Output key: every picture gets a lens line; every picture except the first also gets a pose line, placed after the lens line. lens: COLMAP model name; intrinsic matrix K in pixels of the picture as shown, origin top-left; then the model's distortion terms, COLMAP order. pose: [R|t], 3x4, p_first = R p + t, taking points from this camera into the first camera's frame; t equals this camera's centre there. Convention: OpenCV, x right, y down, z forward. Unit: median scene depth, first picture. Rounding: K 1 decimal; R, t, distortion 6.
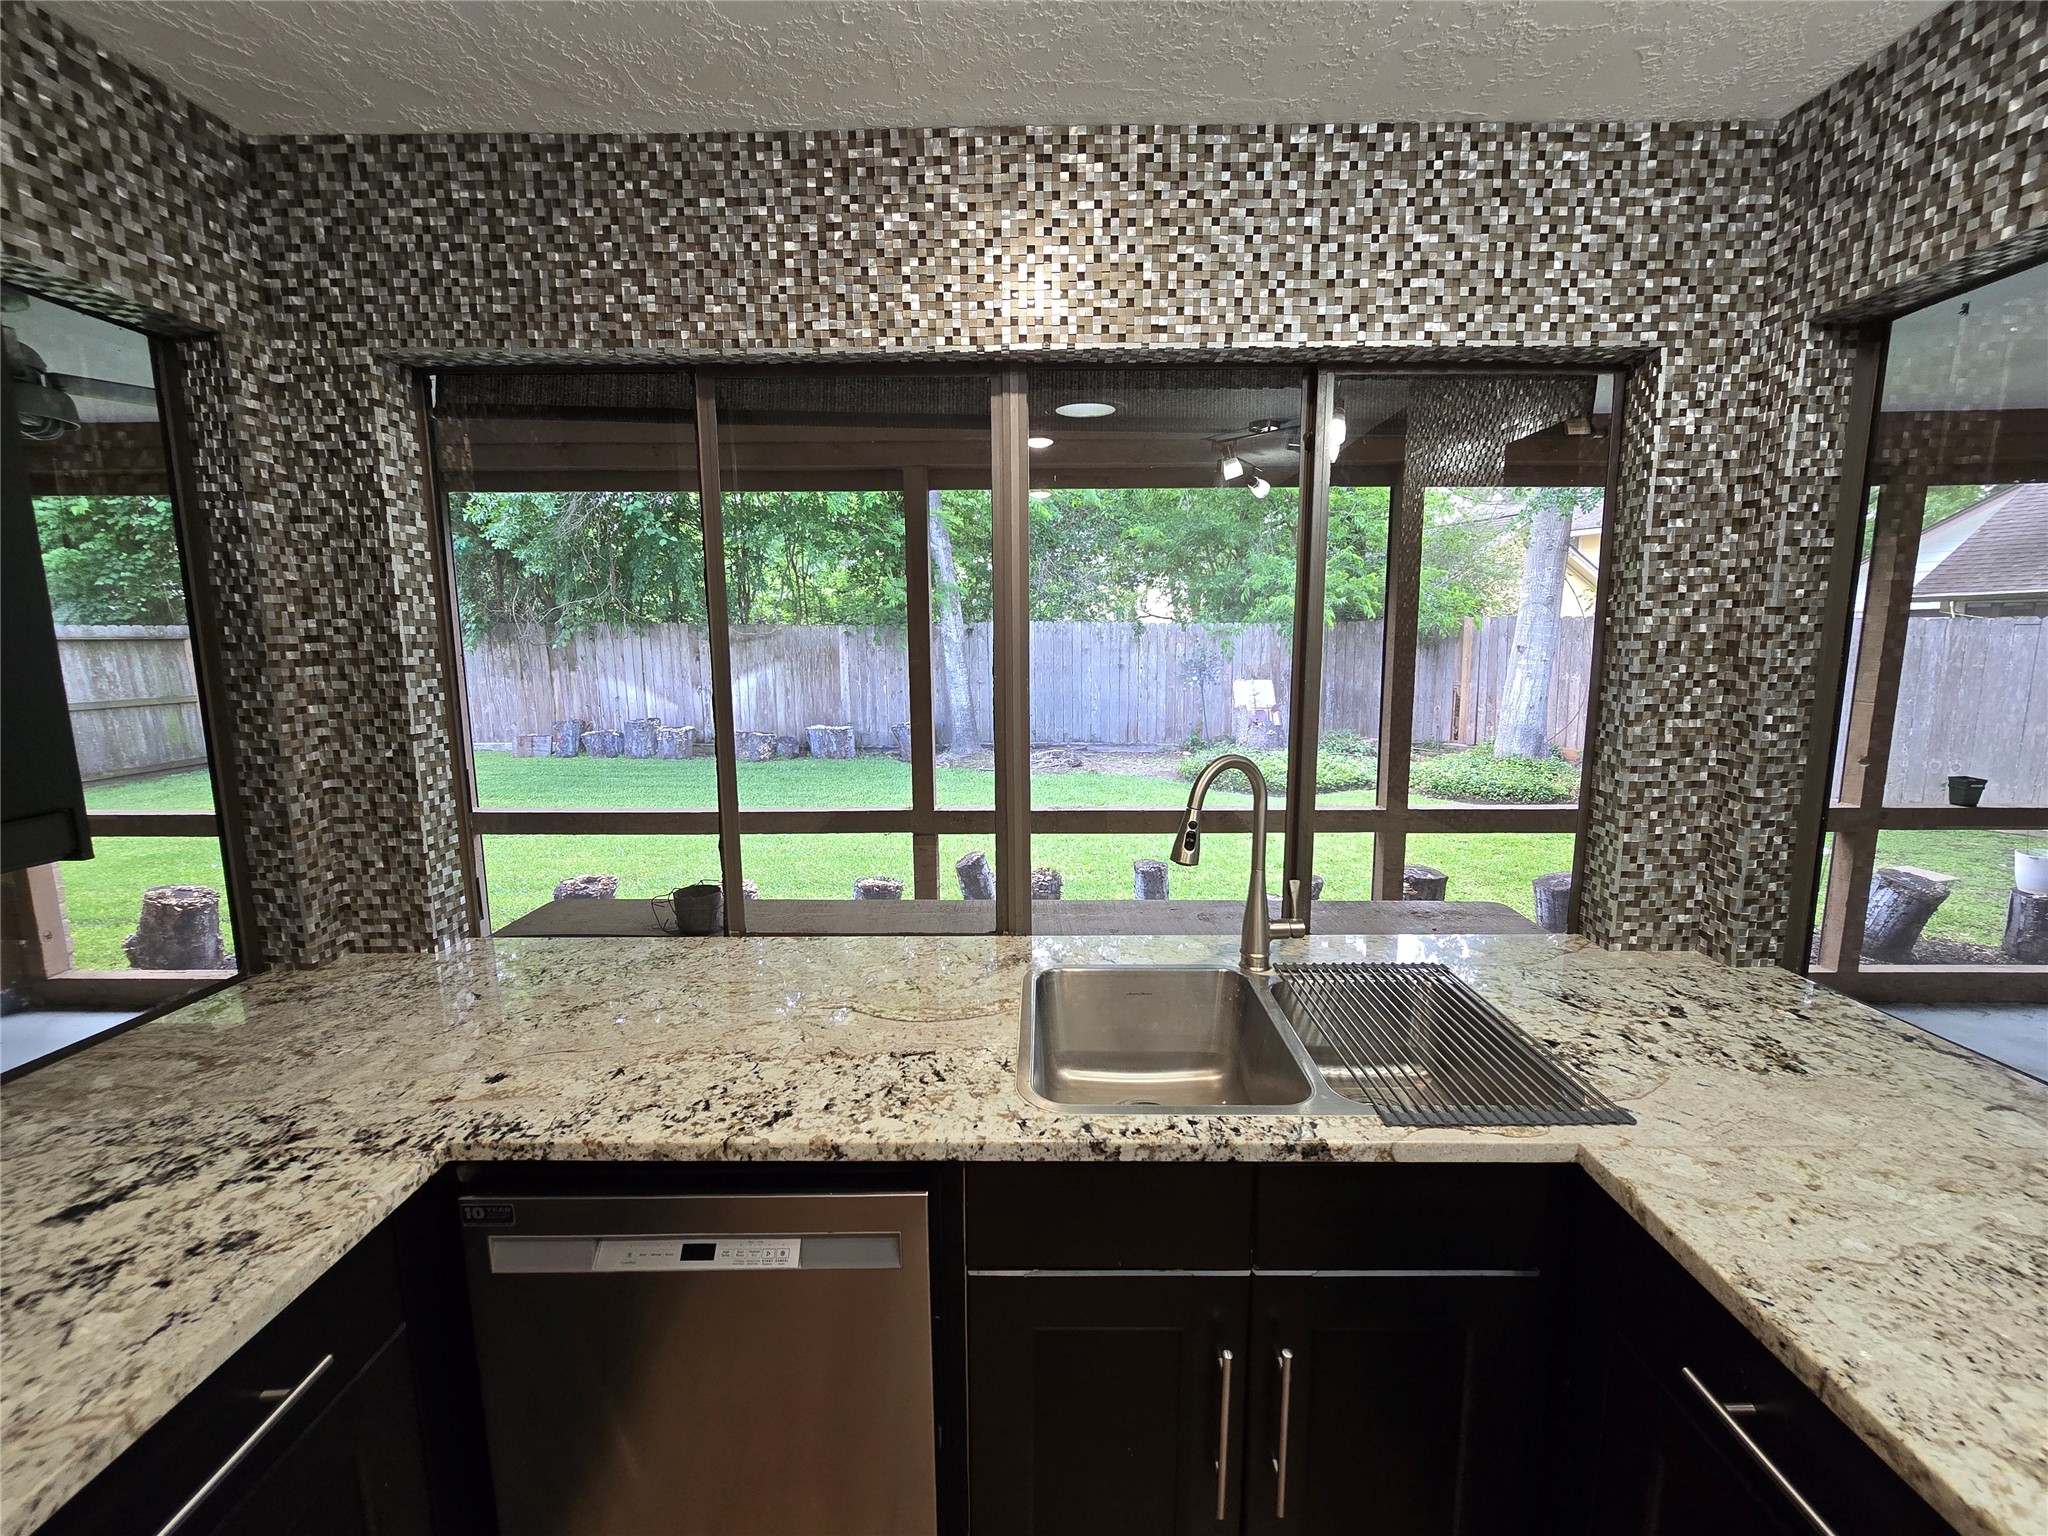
lens RADIAL K [[848.5, 0, 1035.7], [0, 848.5, 758.9], [0, 0, 1]] dist [-0.003968, -0.000439]
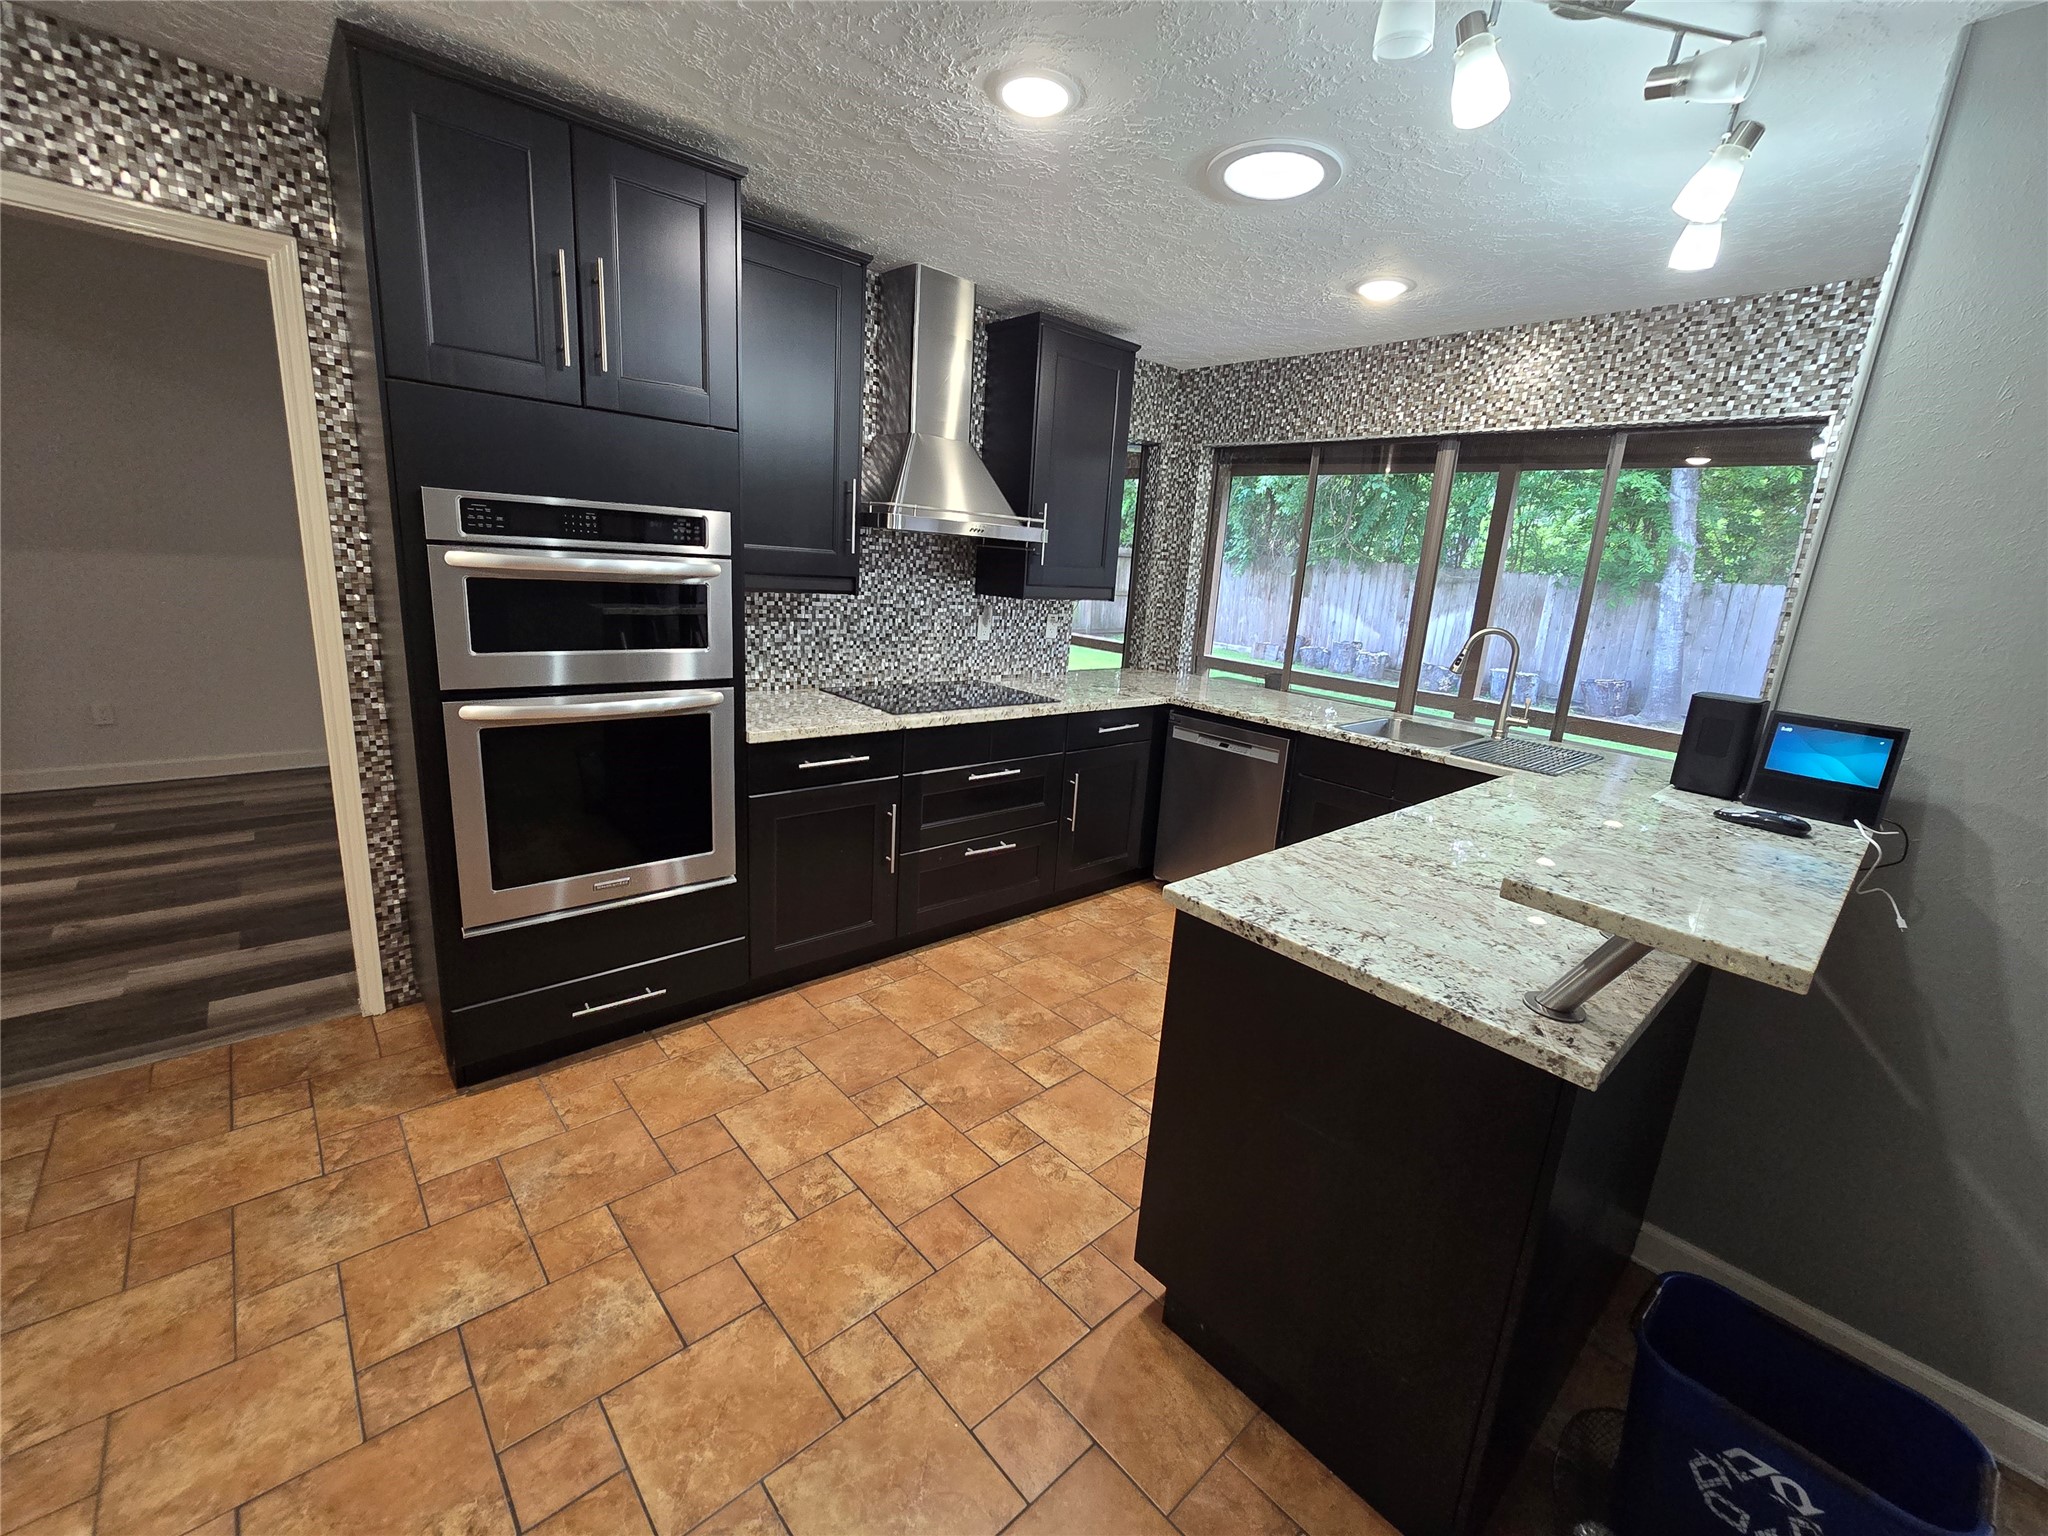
lens RADIAL K [[848.5, 0, 1035.7], [0, 848.5, 758.9], [0, 0, 1]] dist [-0.003968, -0.000439]
pose [[0.673636, 0.222708, -0.704709, 1.014690], [-0.176897, 0.974388, 0.138837, 0.221263], [0.717580, 0.031136, 0.695779, -1.271291]]
